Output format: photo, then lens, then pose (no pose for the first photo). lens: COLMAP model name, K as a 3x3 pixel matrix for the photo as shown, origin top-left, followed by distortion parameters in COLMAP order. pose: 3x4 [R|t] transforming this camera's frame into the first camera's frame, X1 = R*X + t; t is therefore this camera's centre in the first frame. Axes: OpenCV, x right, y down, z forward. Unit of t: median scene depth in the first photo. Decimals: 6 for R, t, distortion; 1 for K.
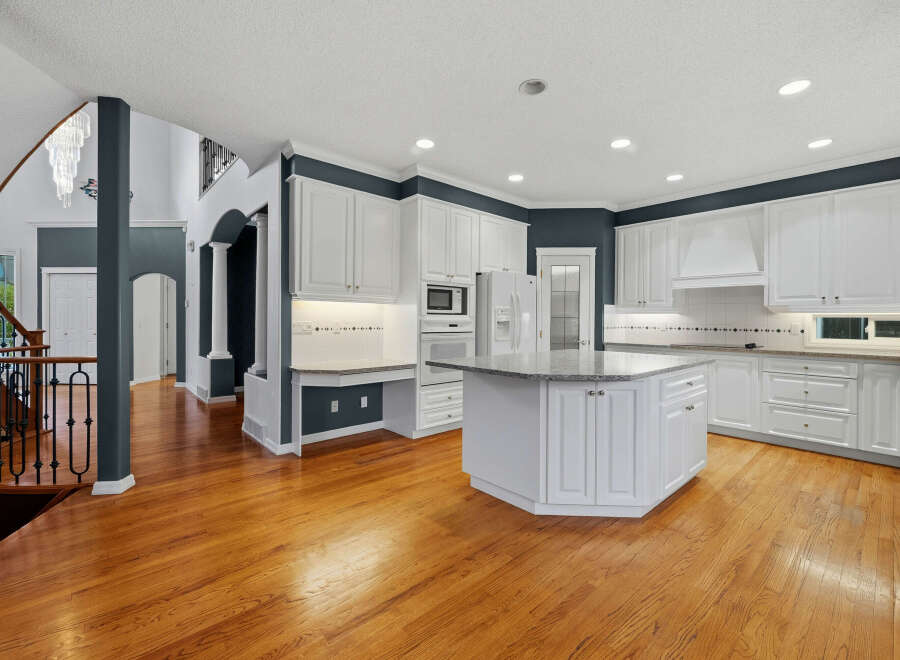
lens RADIAL K [[403.5, 0, 453.7], [0, 403.5, 317.8], [0, 0, 1]] dist [-0.002429, 0.000211]
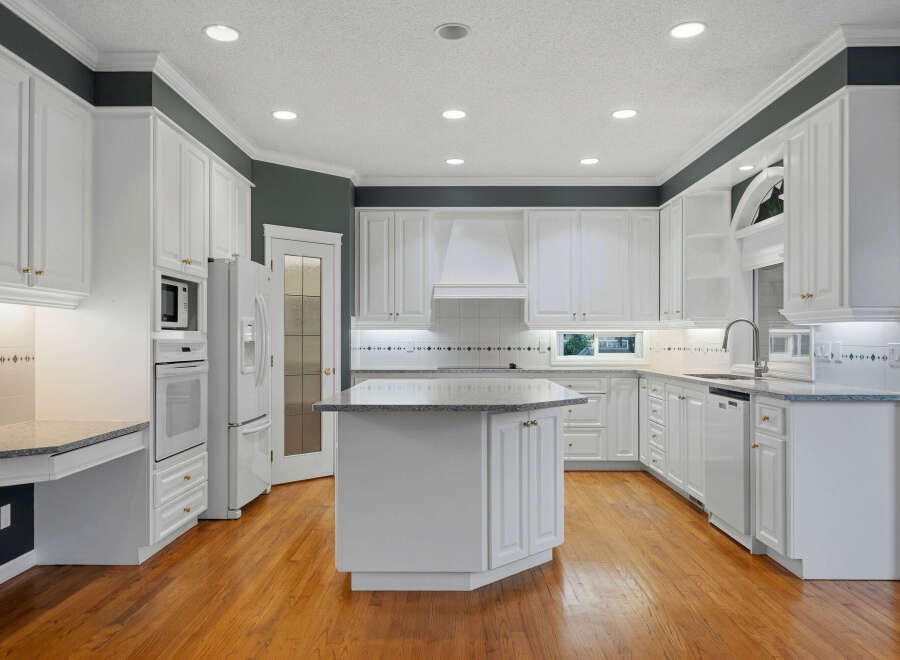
lens RADIAL K [[678.6, 0, 449.6], [0, 678.6, 332.3], [0, 0, 1]] dist [0.008036, 0.000937]
pose [[0.678910, 0.000495, 0.734222, -0.465784], [0.002955, 0.999990, -0.003407, -0.000567], [-0.734216, 0.004483, 0.678901, 0.087430]]
